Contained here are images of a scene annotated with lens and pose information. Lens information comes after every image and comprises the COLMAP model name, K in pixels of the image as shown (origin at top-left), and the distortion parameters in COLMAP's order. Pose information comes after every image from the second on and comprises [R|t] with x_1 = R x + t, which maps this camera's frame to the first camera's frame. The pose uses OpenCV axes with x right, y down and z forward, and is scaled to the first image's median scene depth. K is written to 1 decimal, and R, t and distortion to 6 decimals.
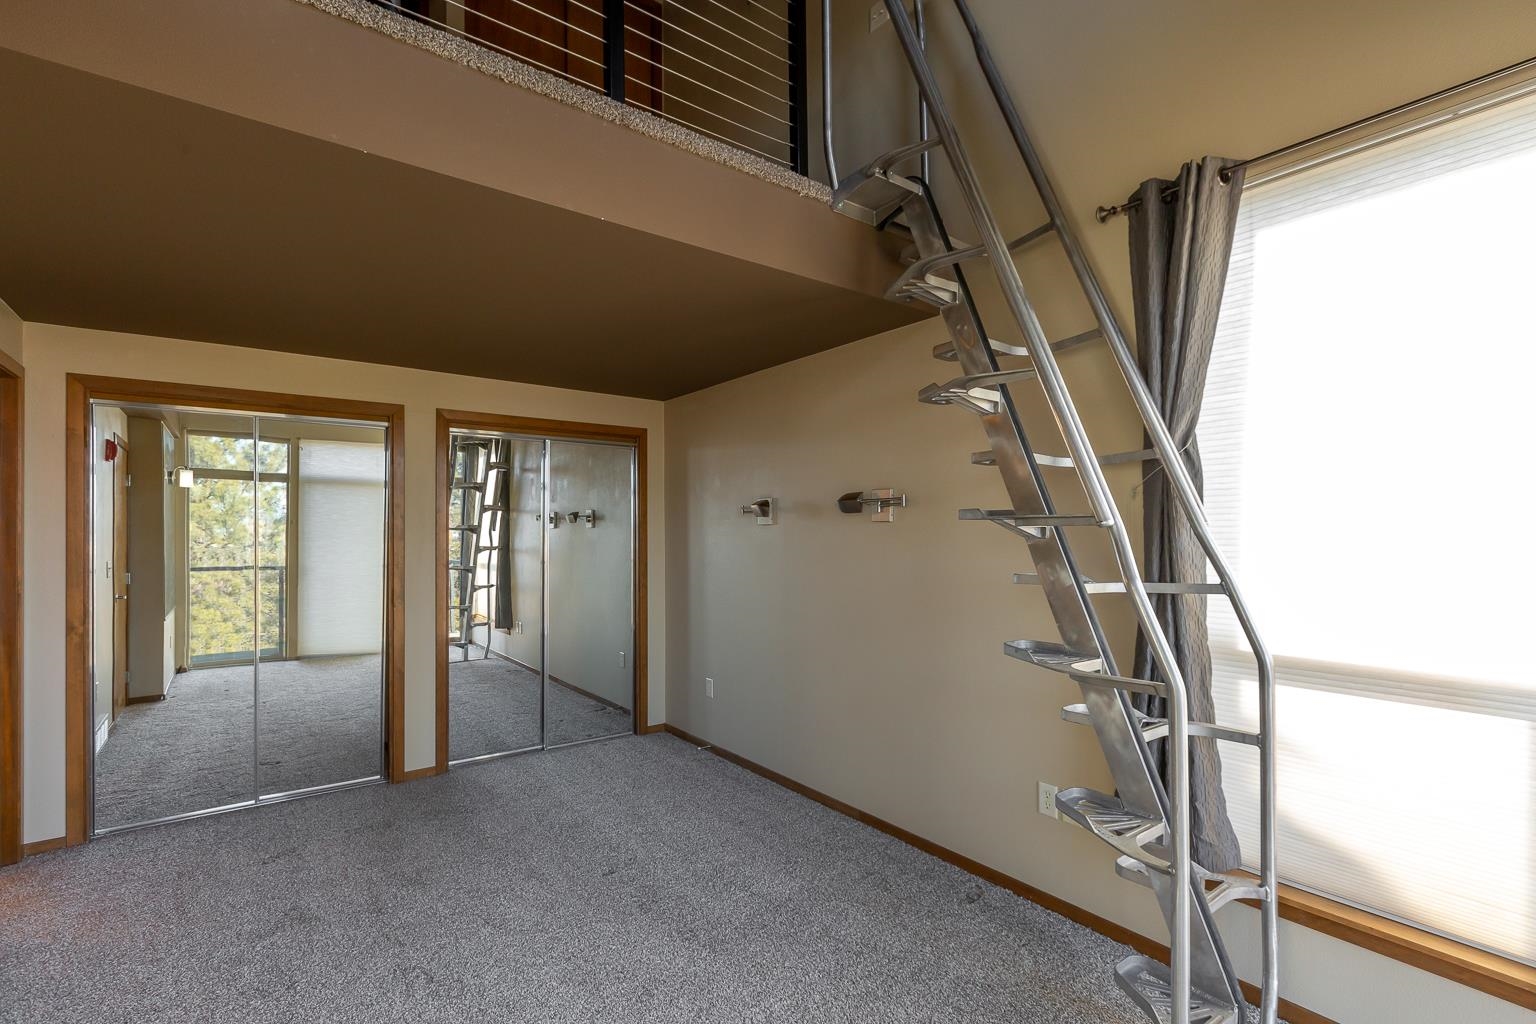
lens RADIAL K [[697.4, 0, 761.5], [0, 697.4, 503.0], [0, 0, 1]] dist [-0.001257, -0.000197]
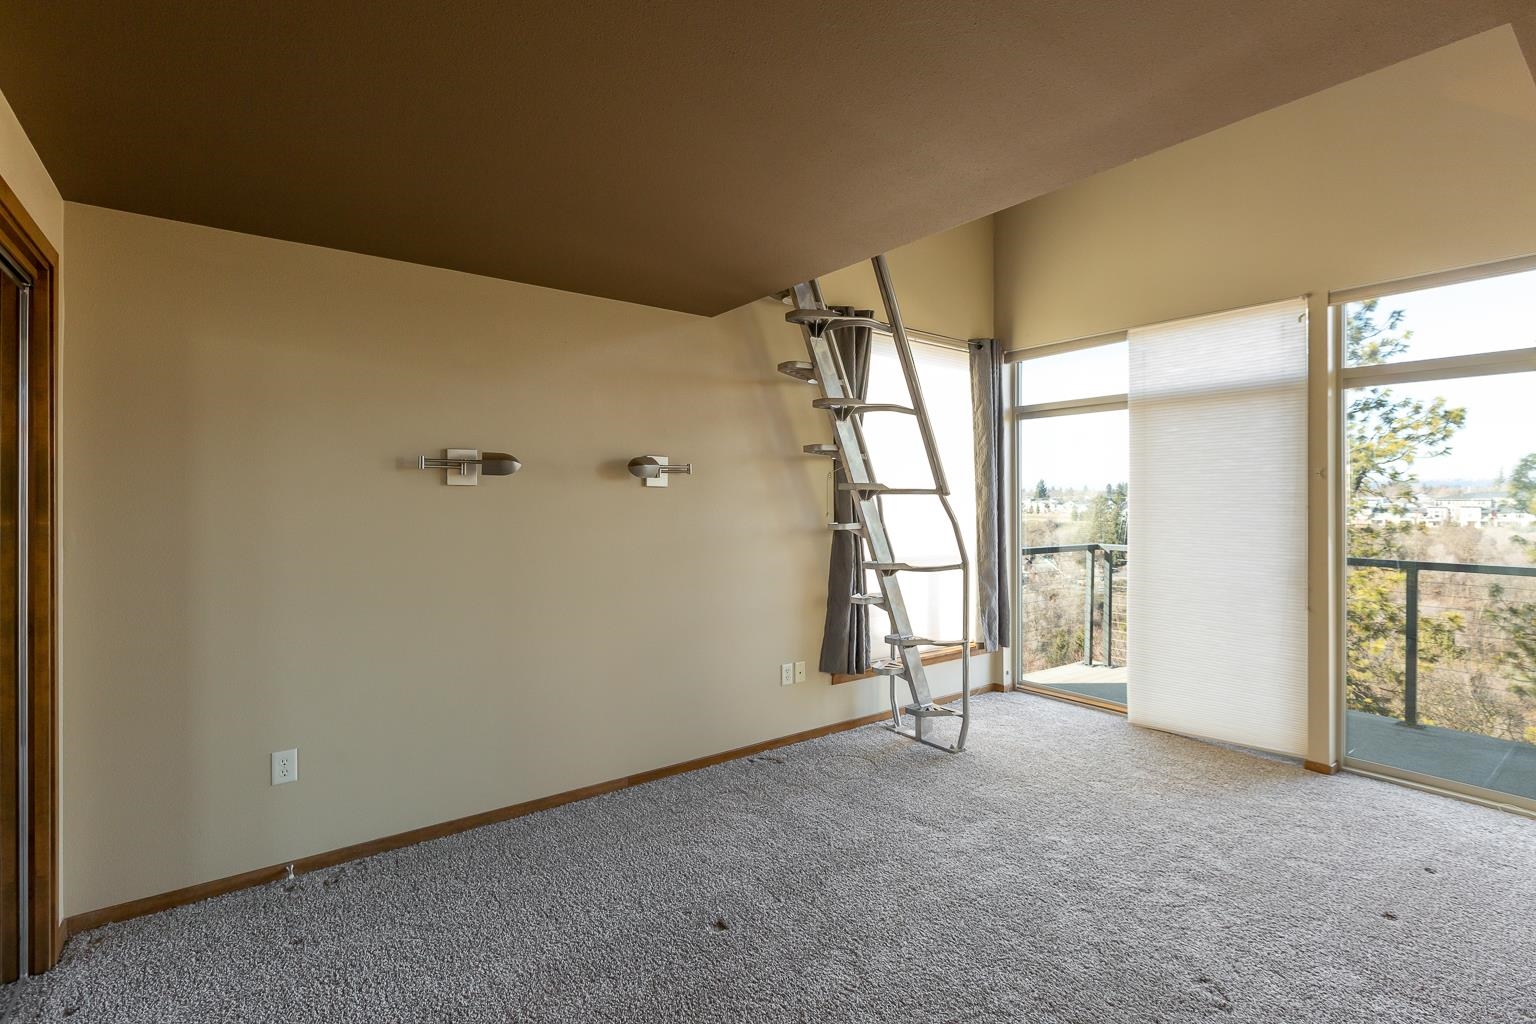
lens RADIAL K [[697.4, 0, 761.5], [0, 697.4, 503.0], [0, 0, 1]] dist [-0.001257, -0.000197]
pose [[0.026374, 0.002246, 0.999650, -0.714686], [-0.028785, 0.999585, -0.001487, 0.041422], [-0.999238, -0.028736, 0.026428, 0.674945]]
